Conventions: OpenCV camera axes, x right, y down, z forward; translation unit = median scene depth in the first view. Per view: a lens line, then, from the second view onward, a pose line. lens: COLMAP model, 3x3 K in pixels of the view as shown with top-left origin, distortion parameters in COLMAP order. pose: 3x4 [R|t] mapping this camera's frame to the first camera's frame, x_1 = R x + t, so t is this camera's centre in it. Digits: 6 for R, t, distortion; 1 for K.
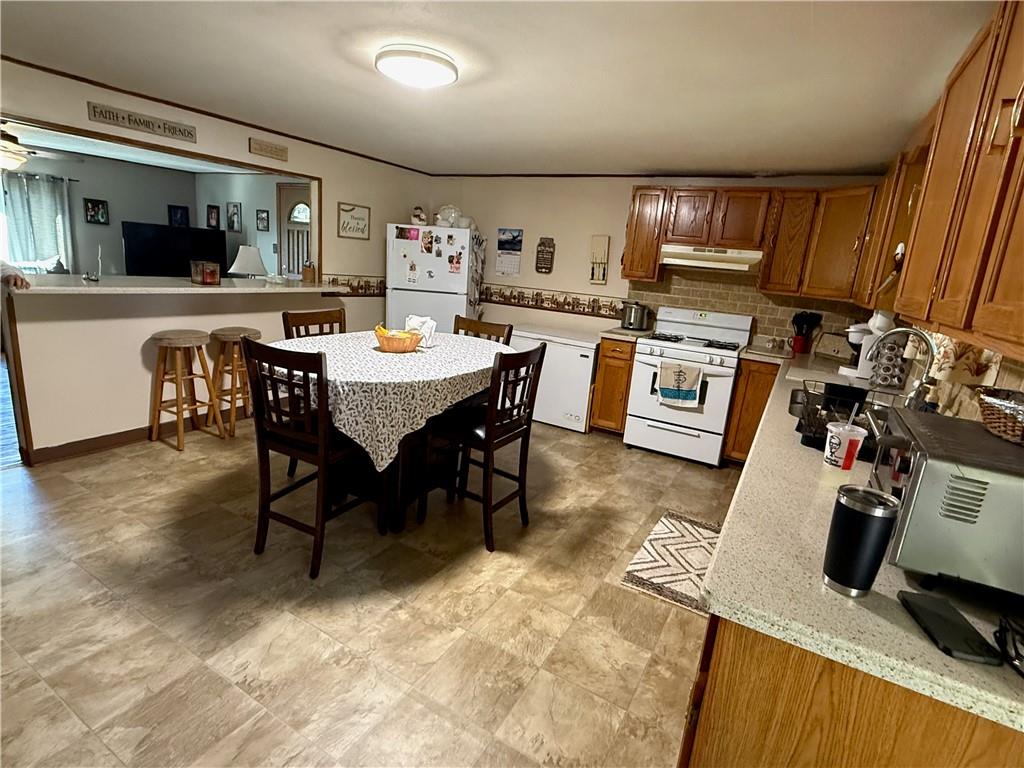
lens RADIAL K [[517.5, 0, 511.3], [0, 517.5, 379.9], [0, 0, 1]] dist [-0.002914, -0.001357]
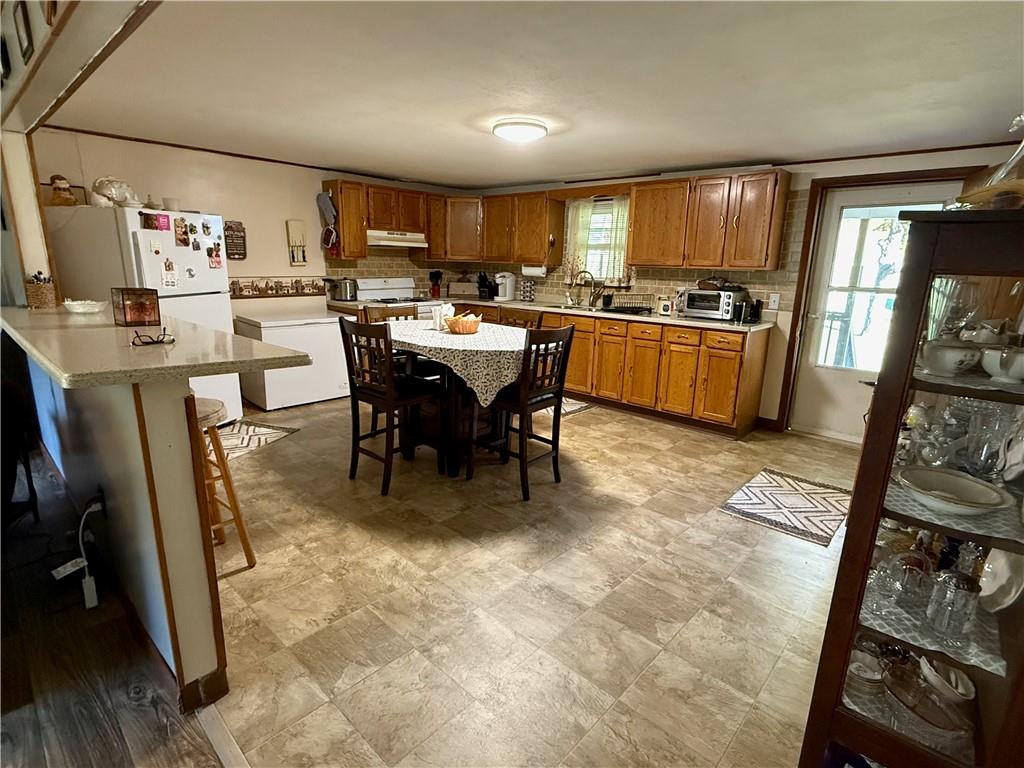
lens RADIAL K [[517.5, 0, 508.6], [0, 517.5, 383.8], [0, 0, 1]] dist [-0.002914, -0.001357]
pose [[0.223720, -0.304383, 0.925905, -0.808927], [0.213656, 0.942193, 0.258114, -0.139821], [-0.950947, 0.140080, 0.275821, 0.328468]]
